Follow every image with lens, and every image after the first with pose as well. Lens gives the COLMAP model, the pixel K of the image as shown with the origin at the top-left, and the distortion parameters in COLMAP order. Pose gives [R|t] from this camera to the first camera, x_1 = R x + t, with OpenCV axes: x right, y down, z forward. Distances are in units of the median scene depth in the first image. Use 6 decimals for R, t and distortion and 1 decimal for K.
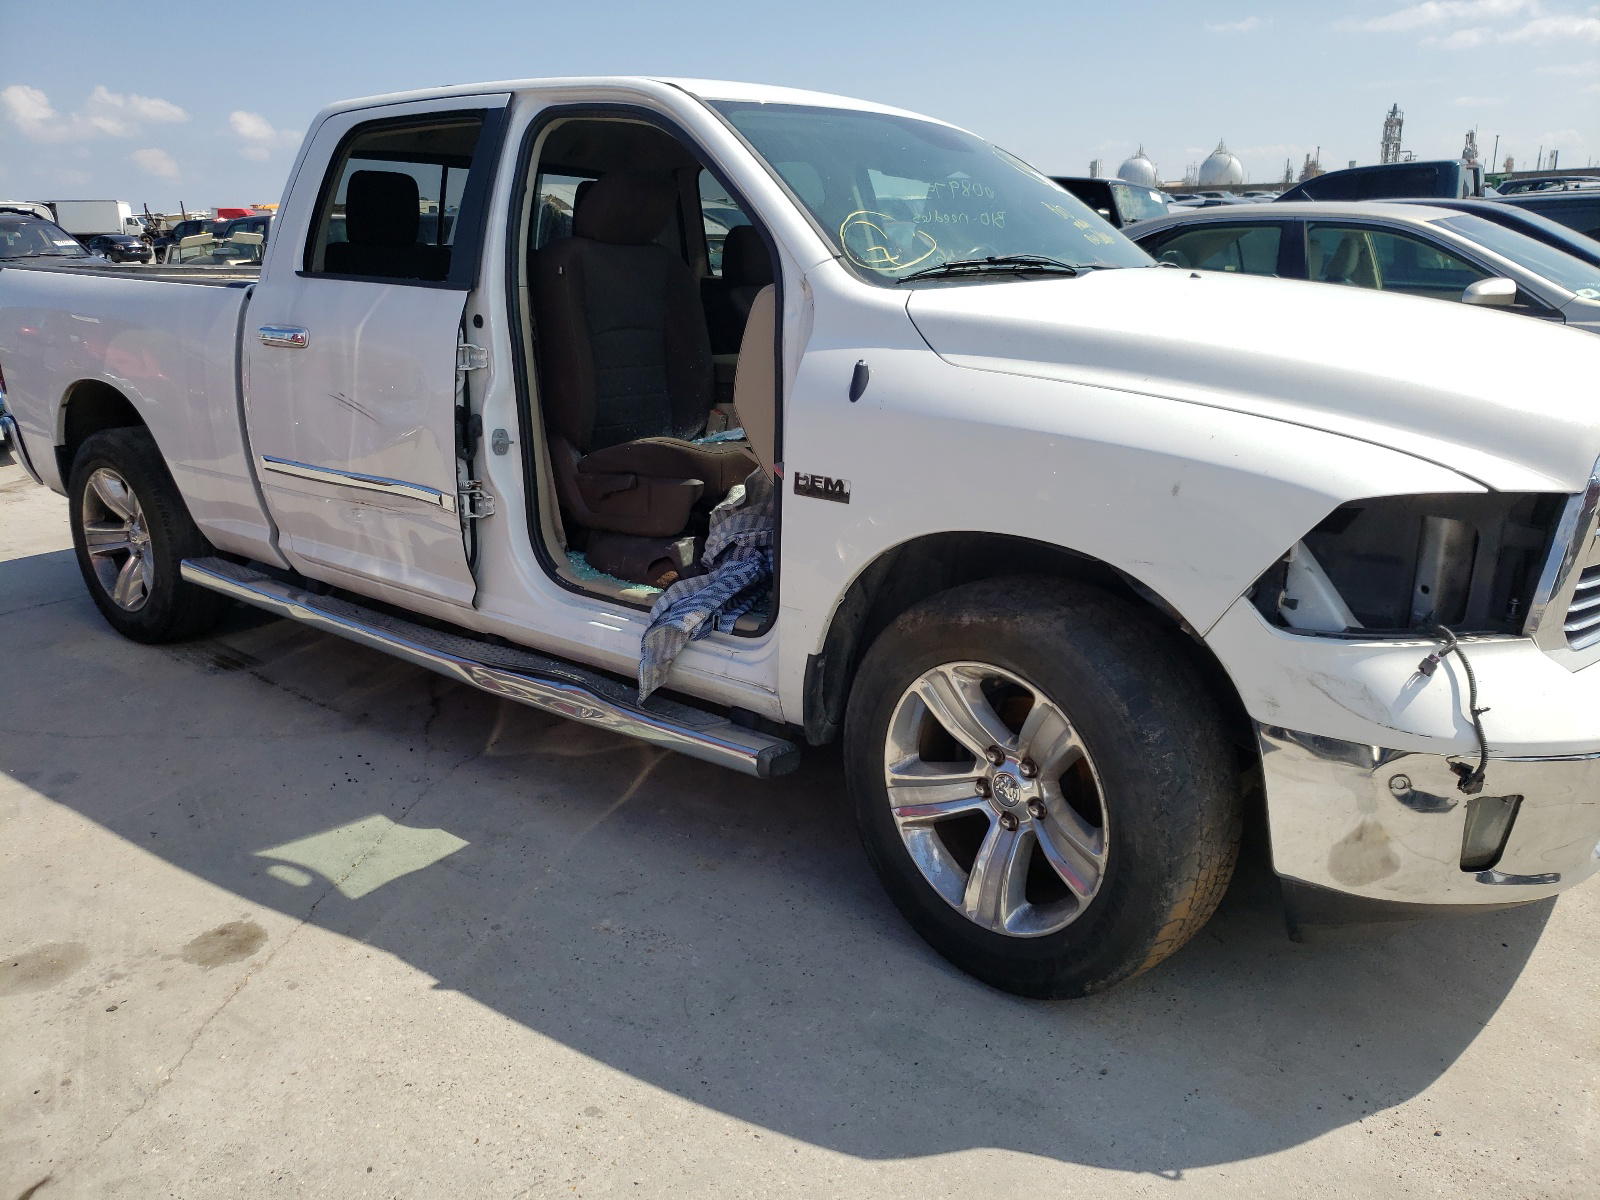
lens RADIAL K [[1247.4, 0, 790.5], [0, 1247.4, 598.8], [0, 0, 1]] dist [0.038201, -0.031099]
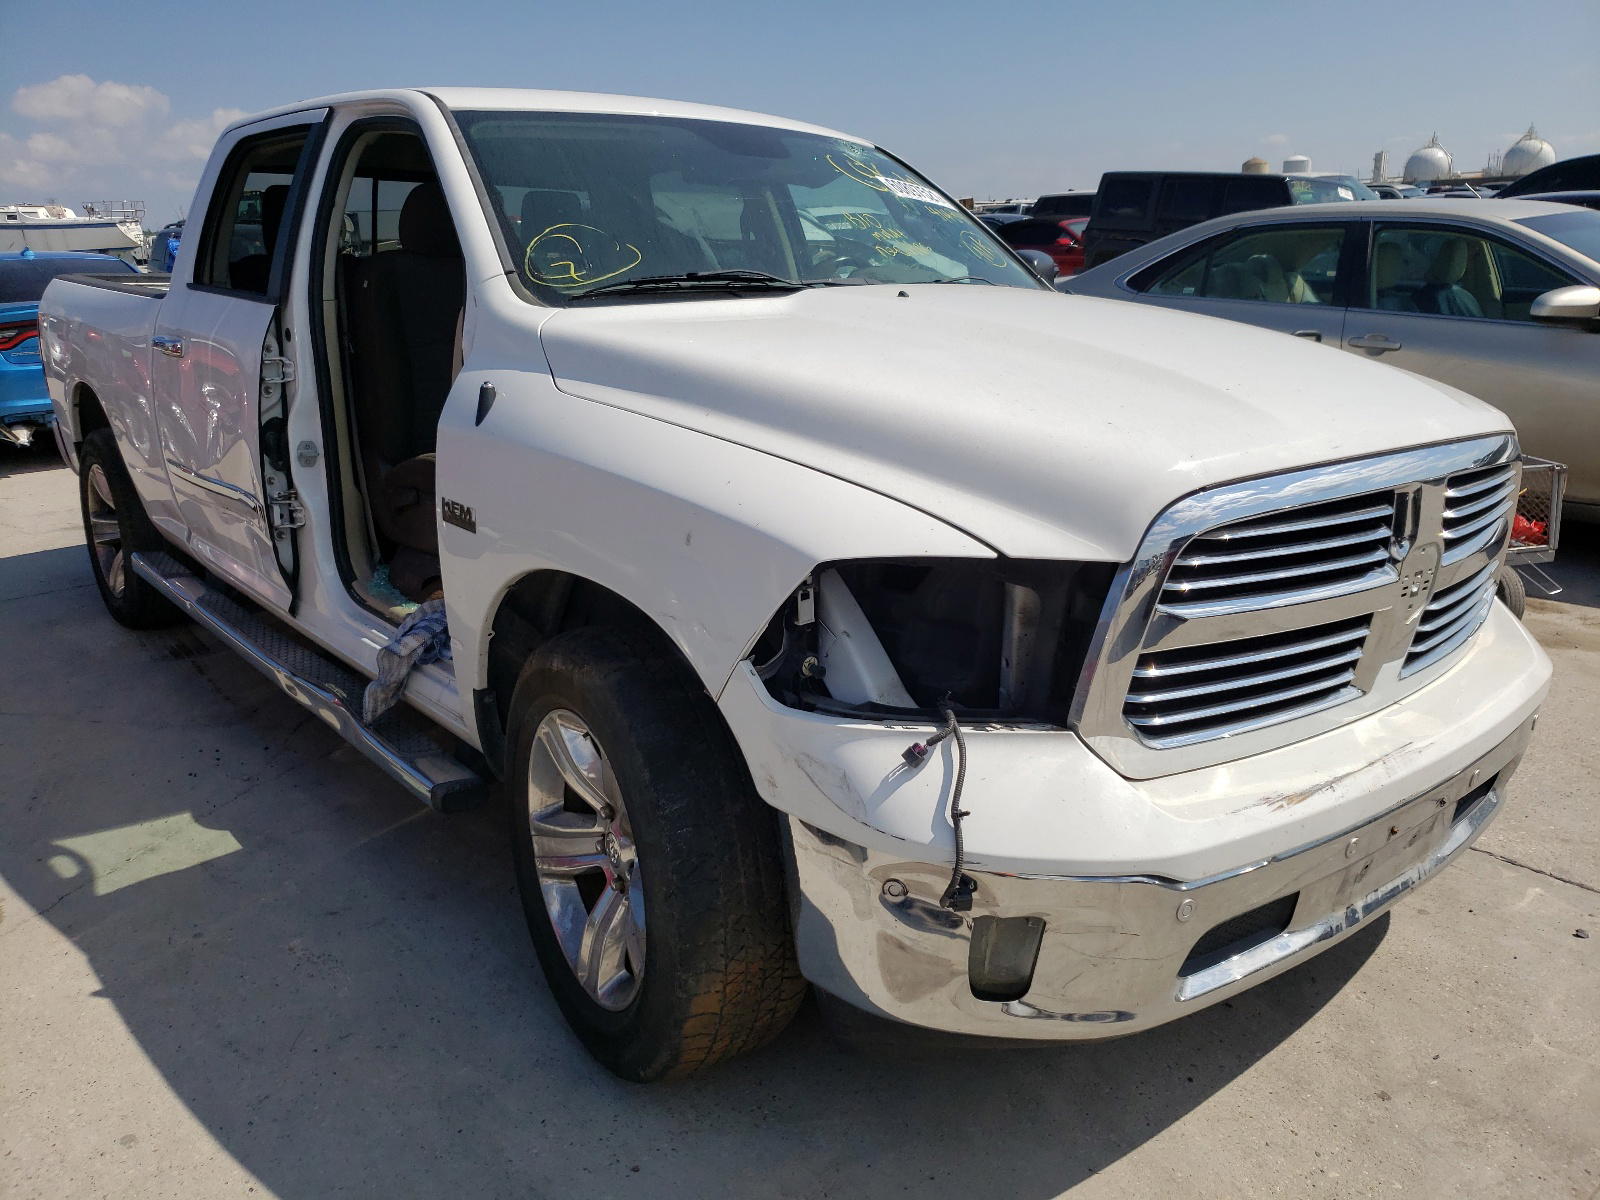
lens RADIAL K [[1247.4, 0, 799.7], [0, 1247.4, 602.2], [0, 0, 1]] dist [0.038201, -0.031099]
pose [[0.977954, 0.051244, -0.202433, 0.459340], [-0.050886, 0.998680, 0.006973, -0.041316], [0.202523, 0.003482, 0.979271, 0.113296]]
